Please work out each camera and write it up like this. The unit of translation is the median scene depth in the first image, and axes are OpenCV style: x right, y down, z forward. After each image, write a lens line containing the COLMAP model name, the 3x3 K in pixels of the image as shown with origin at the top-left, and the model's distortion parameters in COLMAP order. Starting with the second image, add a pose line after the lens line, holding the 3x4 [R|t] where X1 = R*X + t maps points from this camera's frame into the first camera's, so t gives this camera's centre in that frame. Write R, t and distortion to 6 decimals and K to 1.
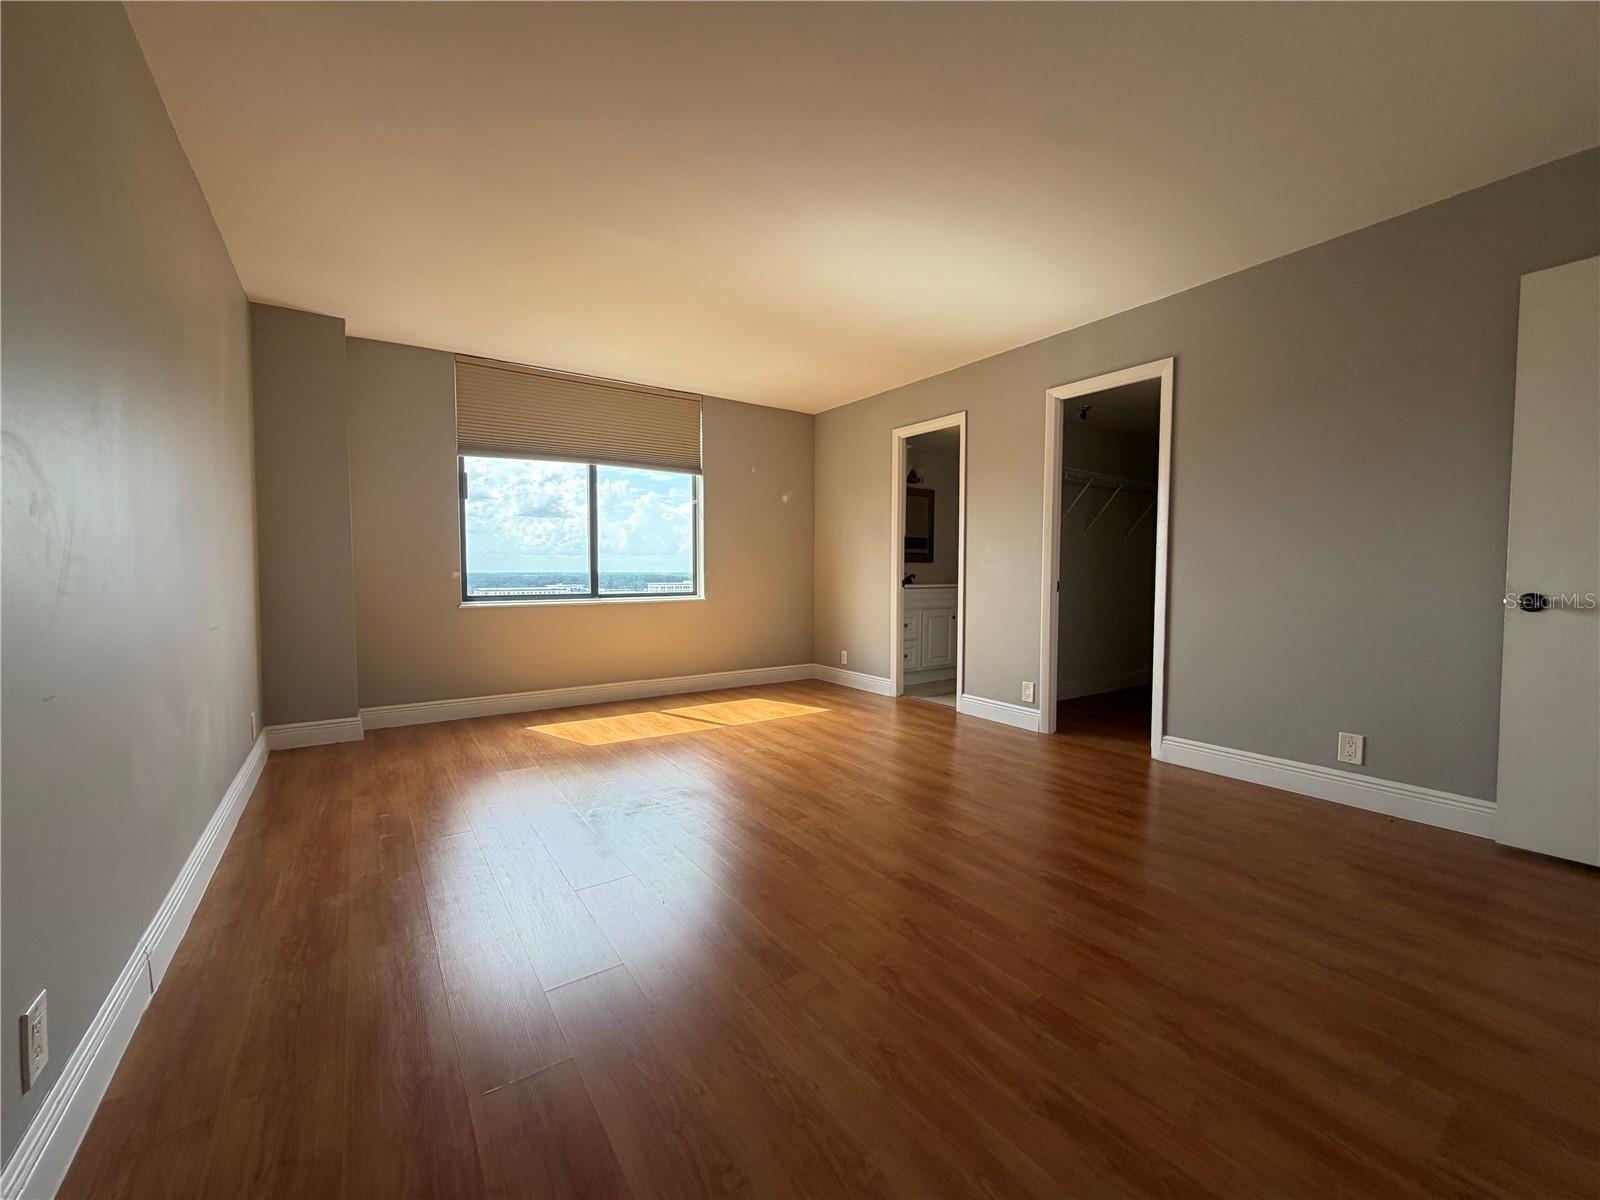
lens RADIAL K [[638.6, 0, 795.4], [0, 638.6, 600.3], [0, 0, 1]] dist [0.000201, 0.000528]
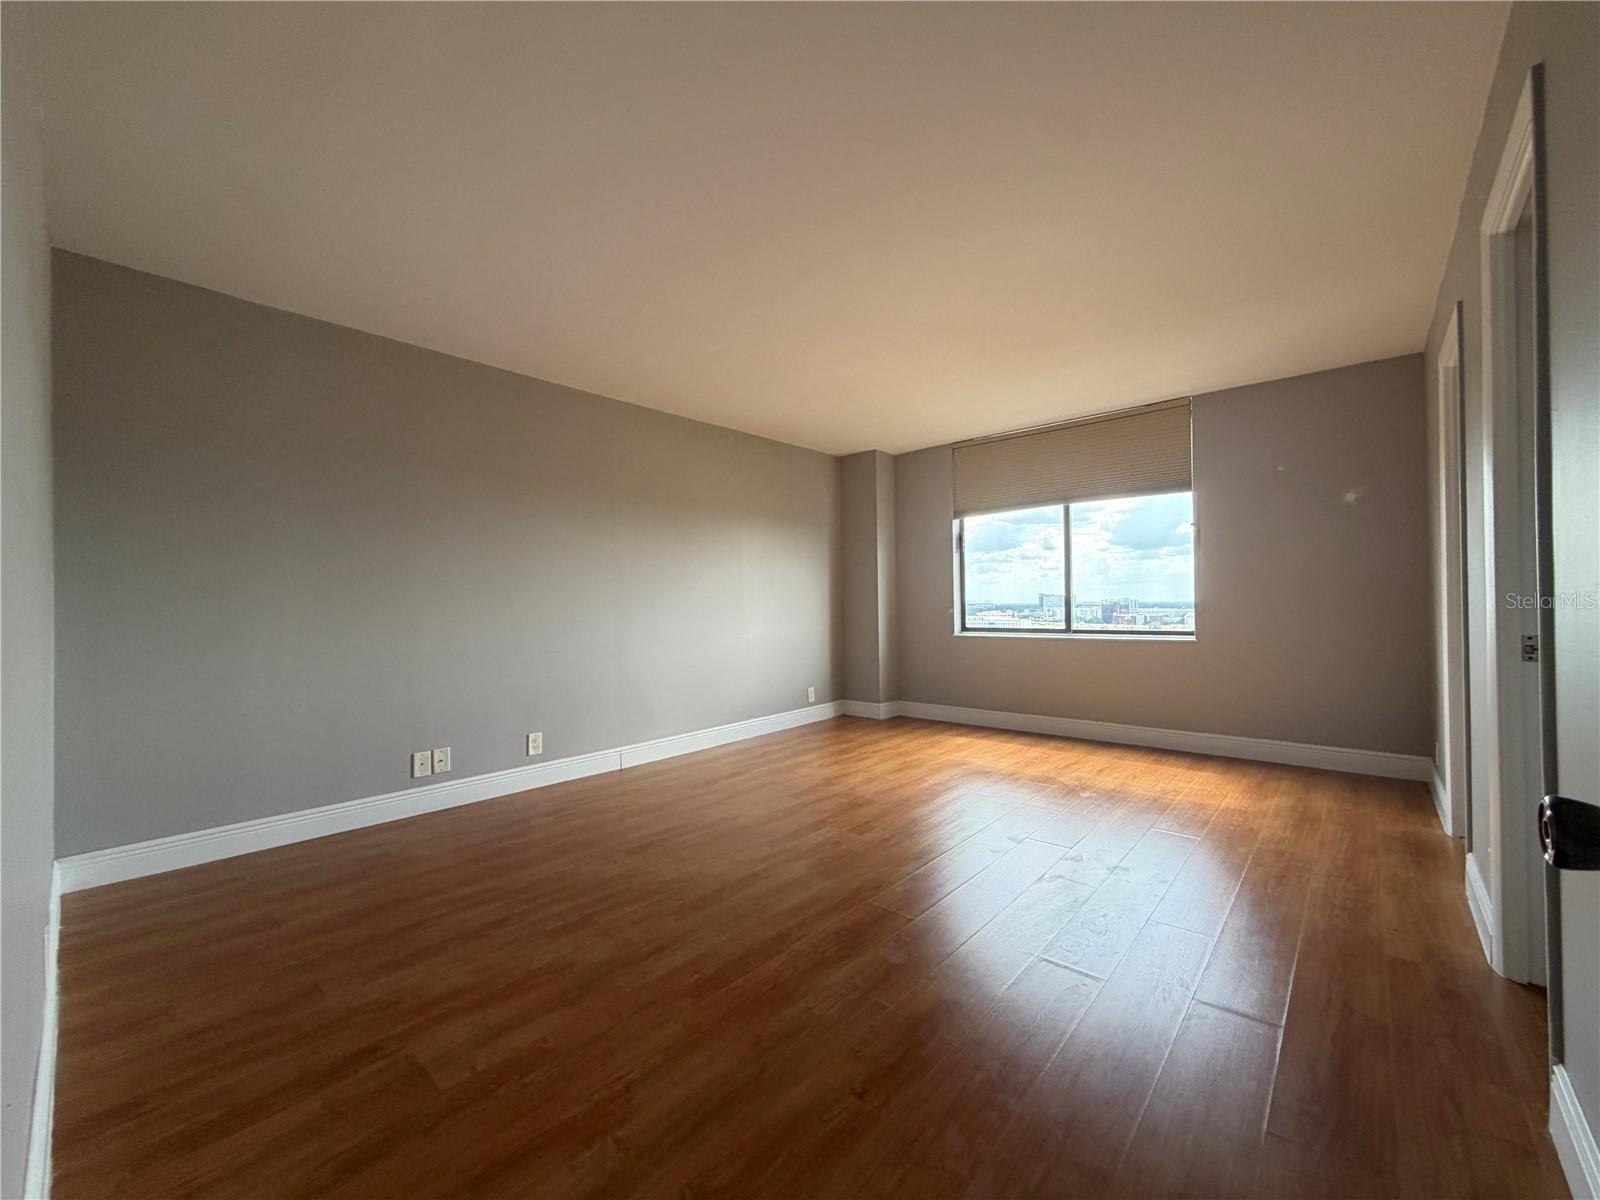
lens RADIAL K [[638.6, 0, 795.4], [0, 638.6, 600.3], [0, 0, 1]] dist [0.000201, 0.000528]
pose [[0.238615, -0.009768, -0.971065, 0.647409], [-0.032052, 0.999325, -0.017928, -0.026980], [0.970585, 0.035402, 0.238141, 0.368719]]
